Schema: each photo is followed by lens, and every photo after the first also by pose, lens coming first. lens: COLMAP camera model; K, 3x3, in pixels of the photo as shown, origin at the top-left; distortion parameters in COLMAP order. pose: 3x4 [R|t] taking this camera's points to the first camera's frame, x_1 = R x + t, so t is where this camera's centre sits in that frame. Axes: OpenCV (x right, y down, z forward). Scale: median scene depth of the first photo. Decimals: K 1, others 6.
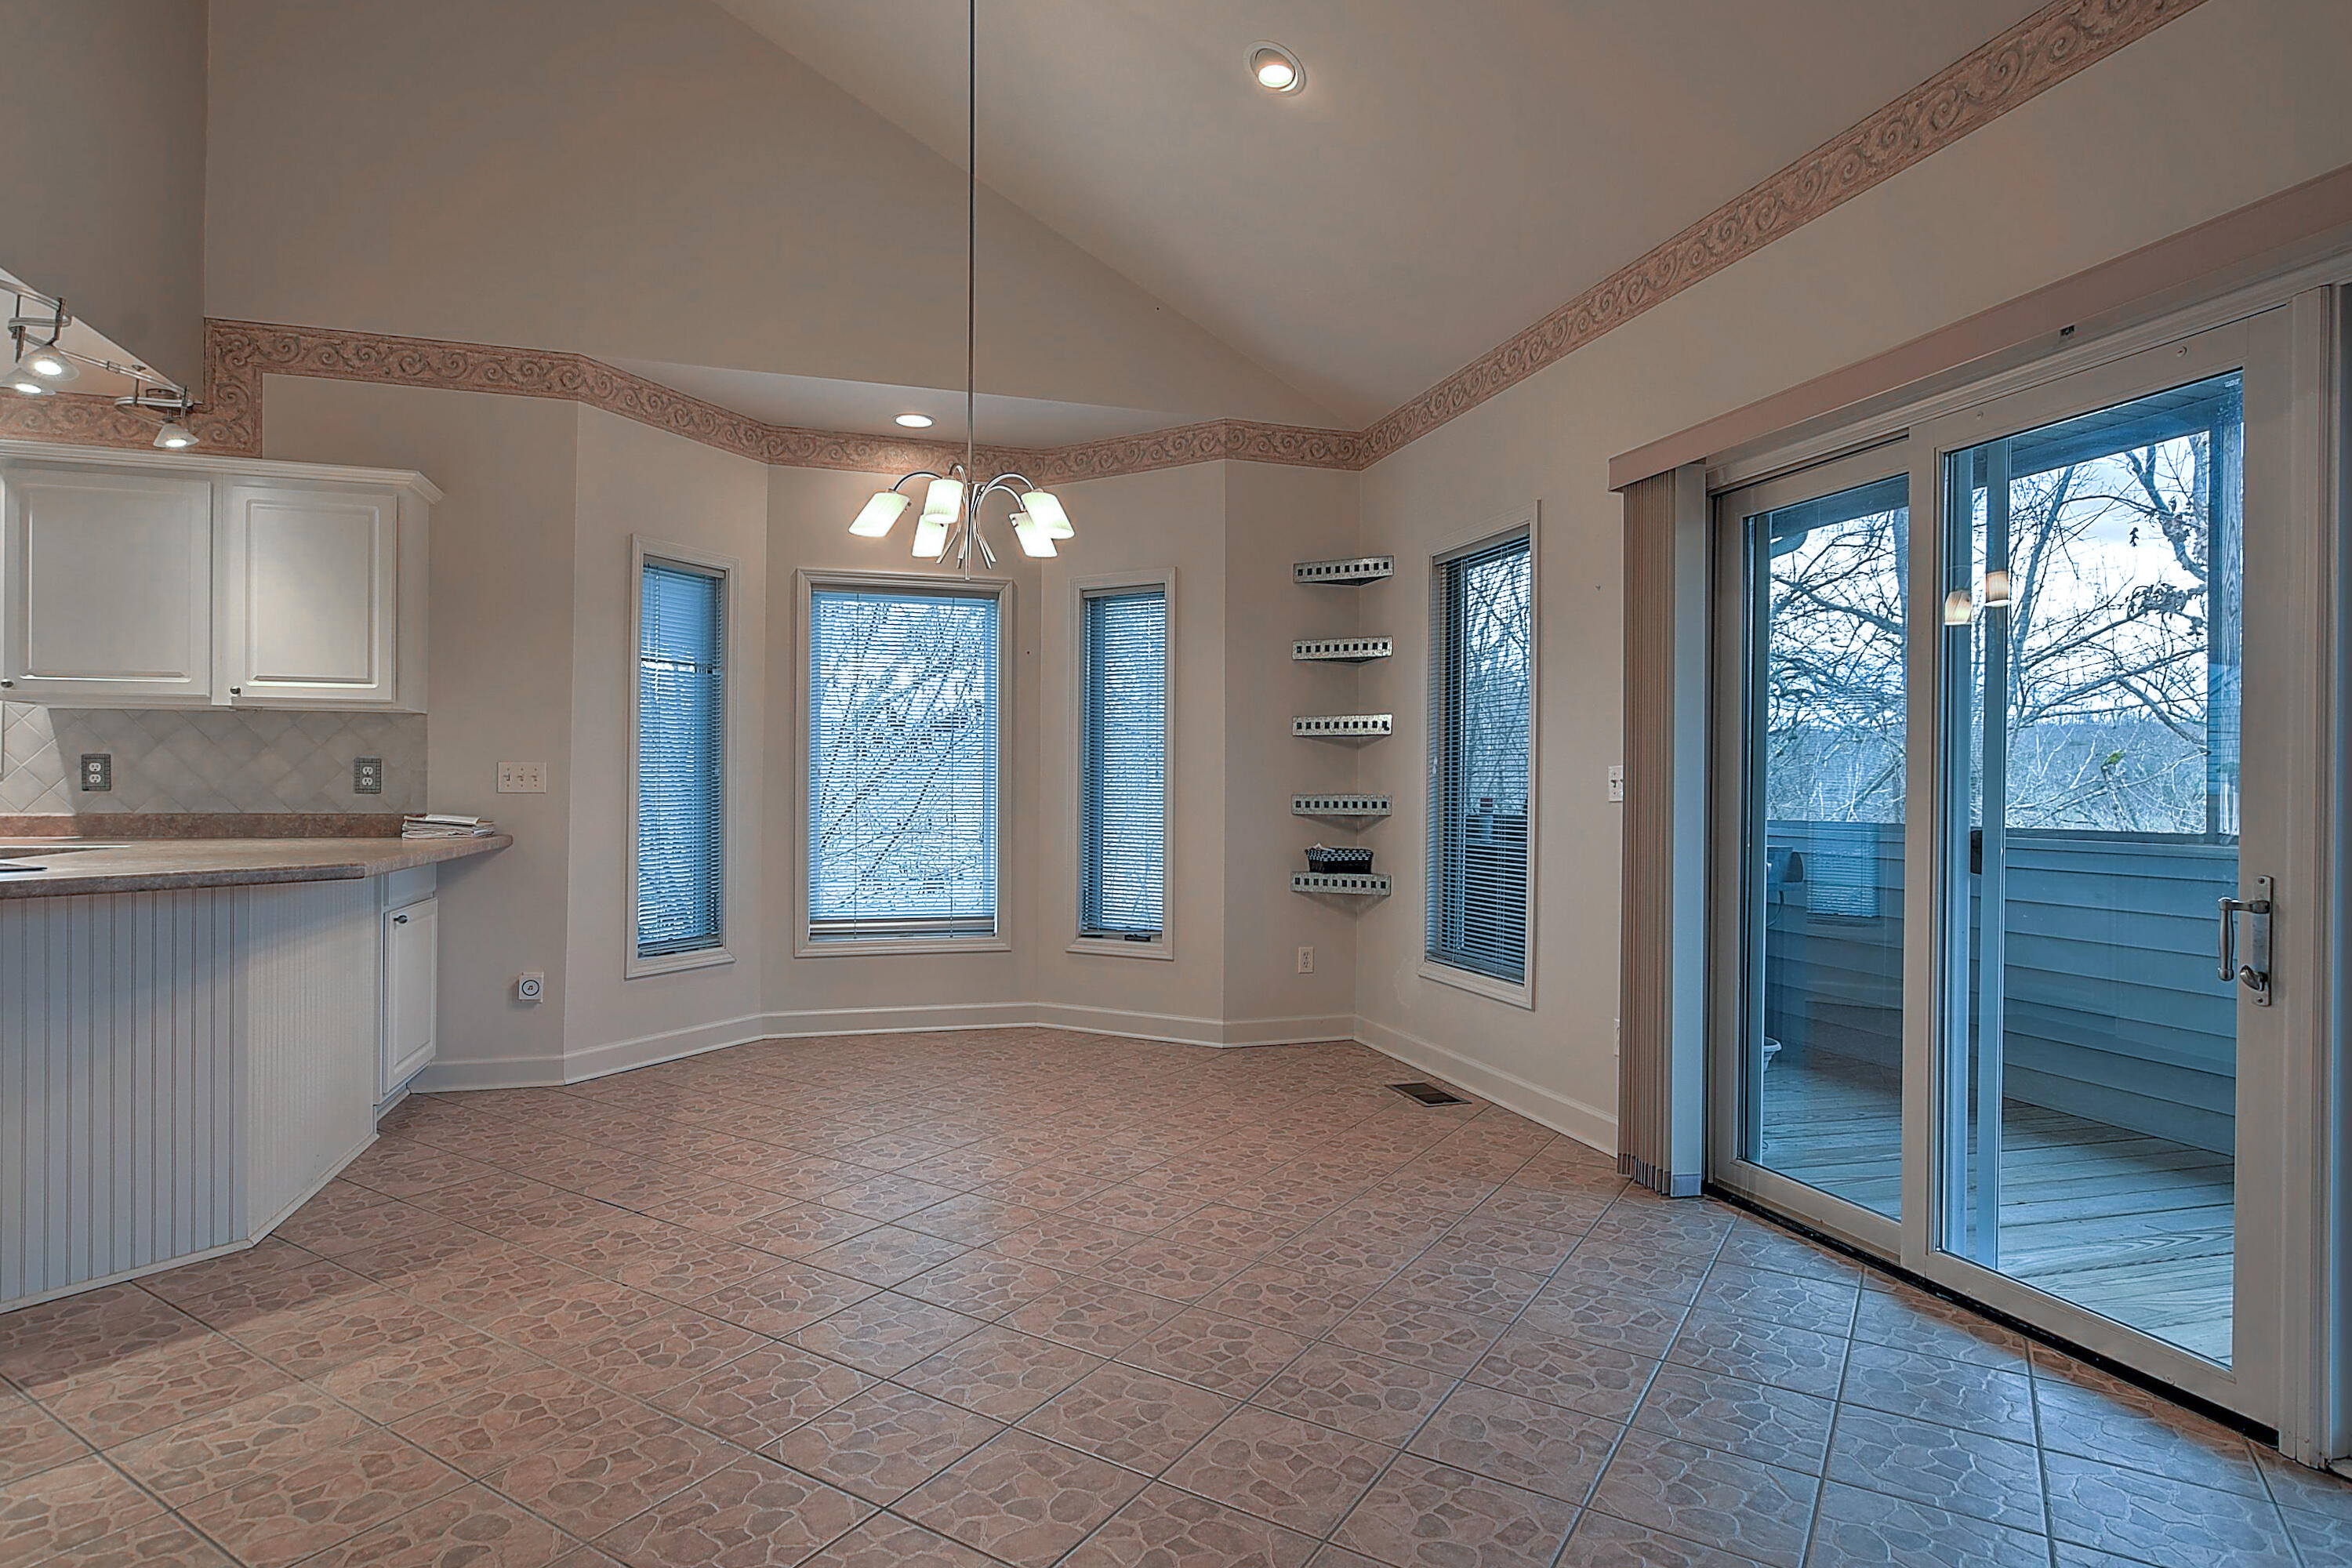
lens RADIAL K [[1247.6, 0, 1163.1], [0, 1247.6, 789.5], [0, 0, 1]] dist [-0.015082, 0.005429]
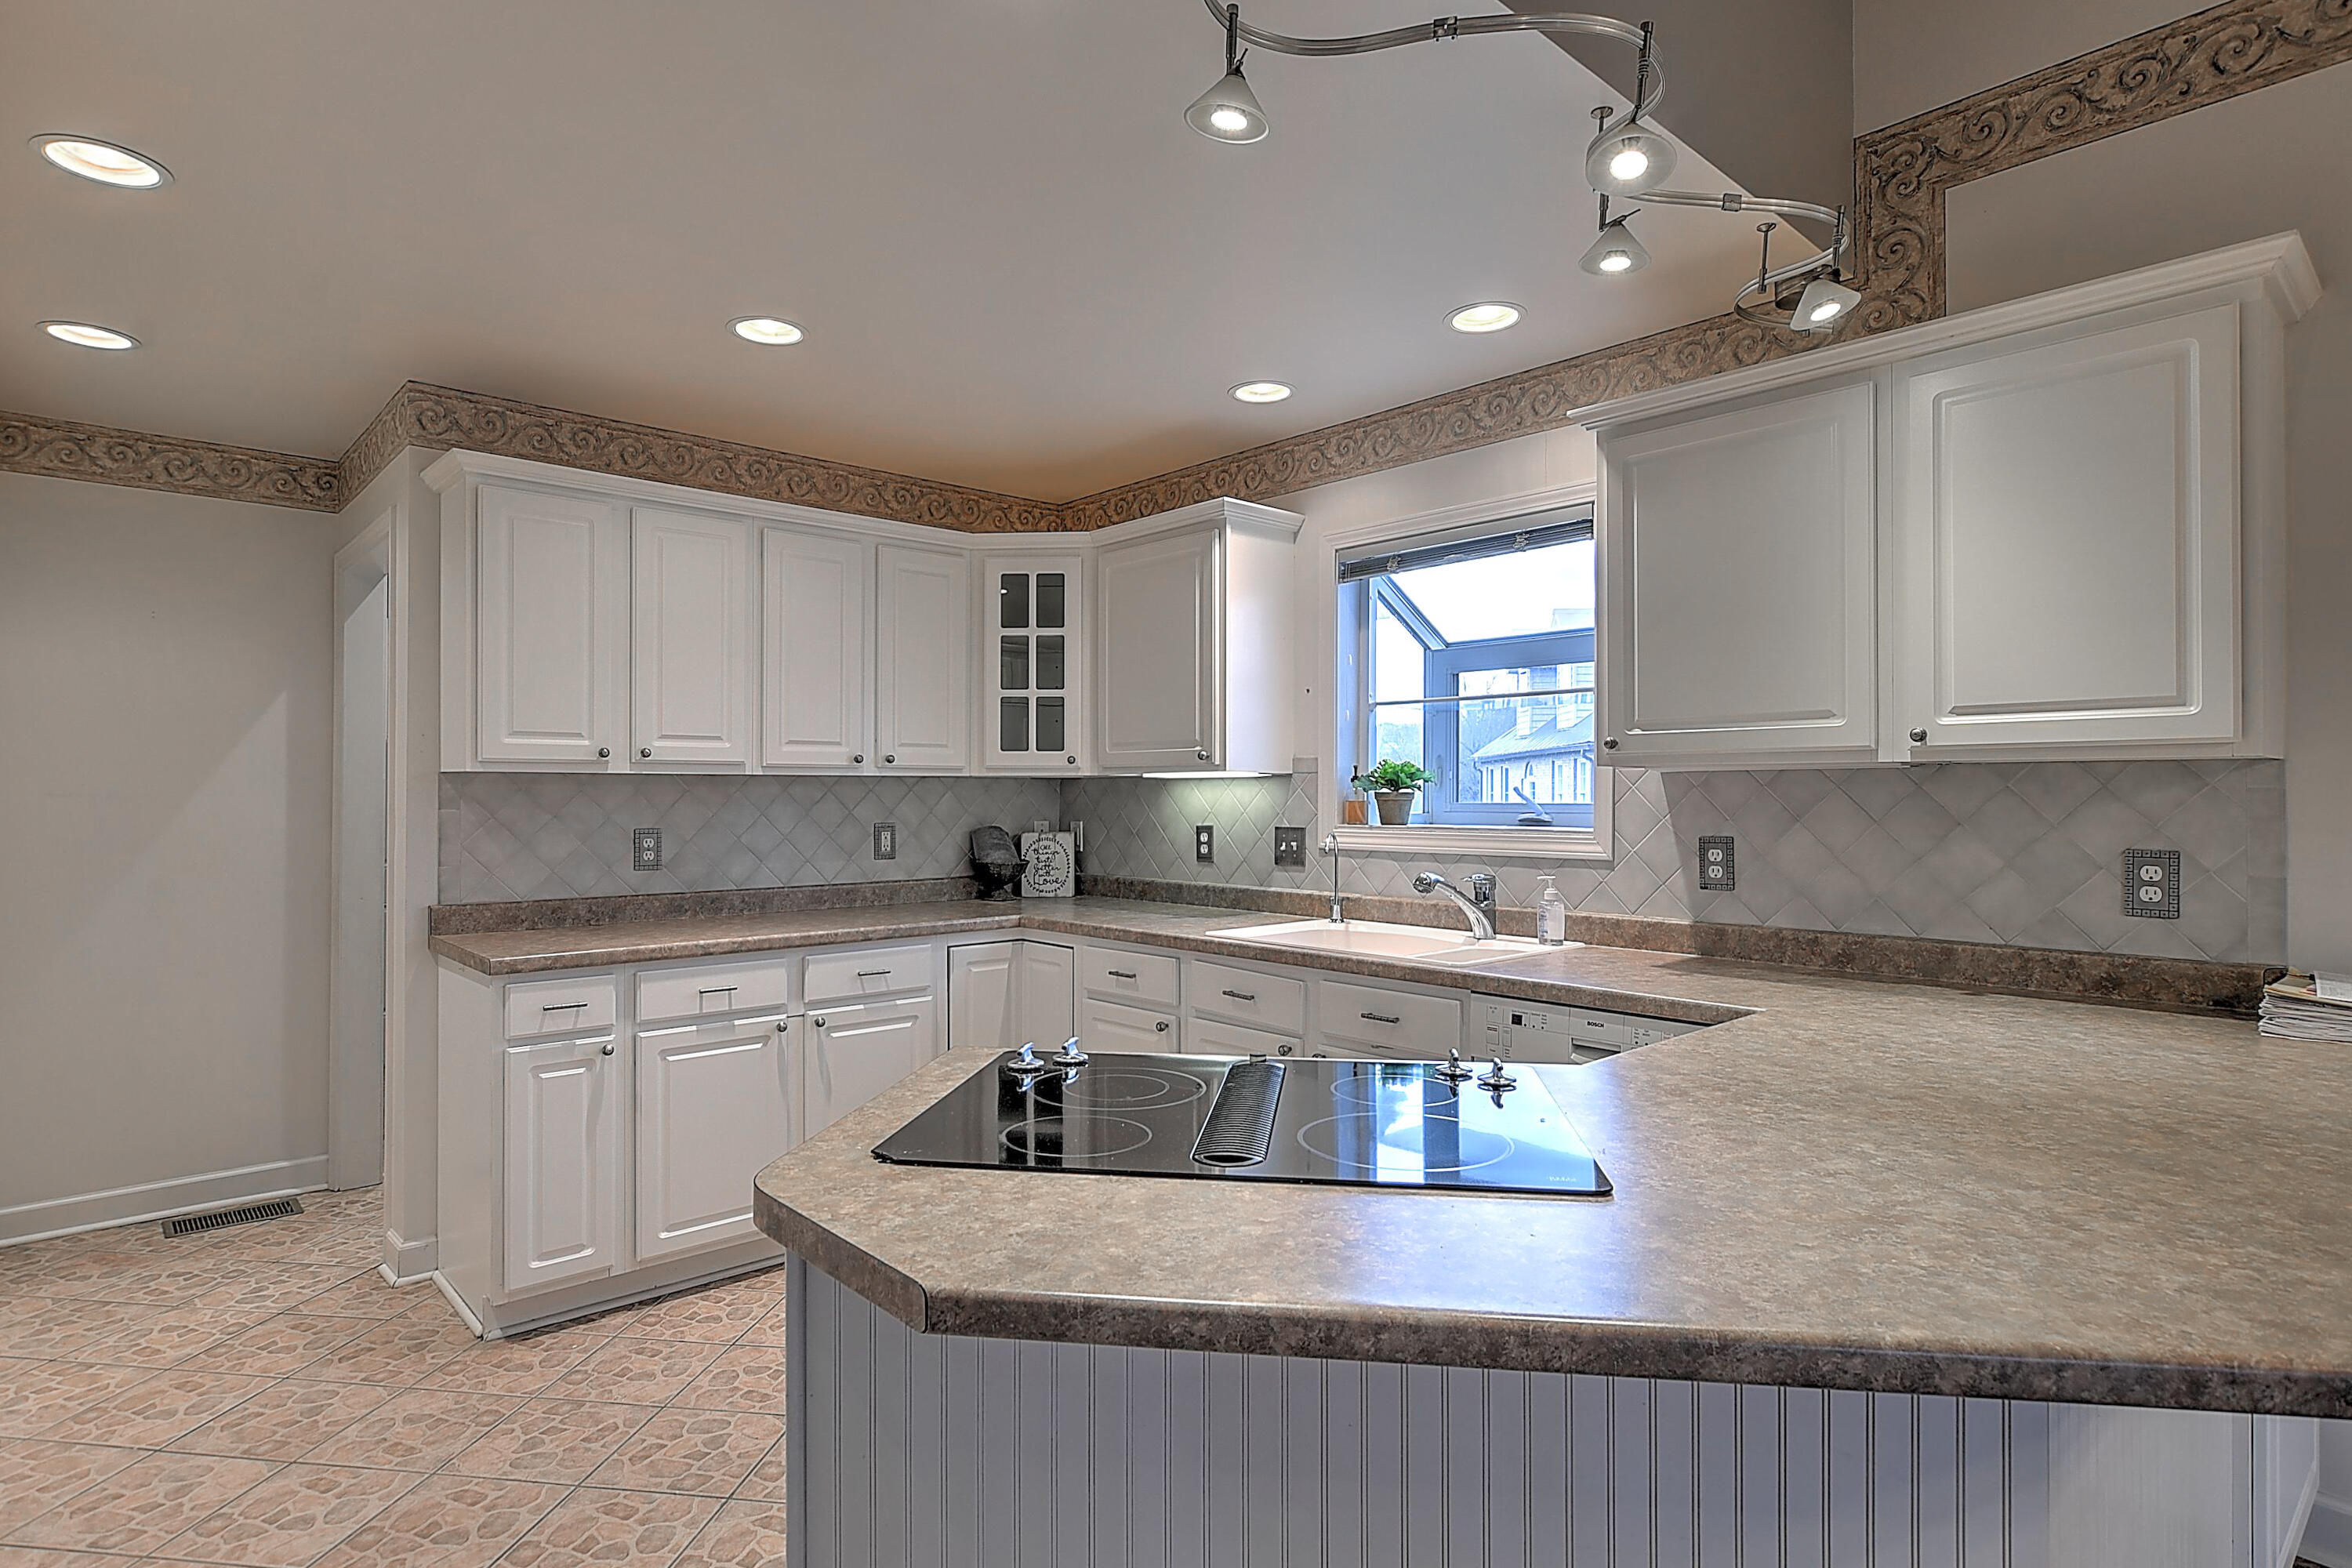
lens RADIAL K [[1247.6, 0, 1178.3], [0, 1247.6, 792.8], [0, 0, 1]] dist [-0.015082, 0.005429]
pose [[0.432060, -0.012210, -0.901762, -0.361606], [-0.001814, 0.999895, -0.014407, -0.042089], [0.901843, 0.007860, 0.431992, 0.424172]]
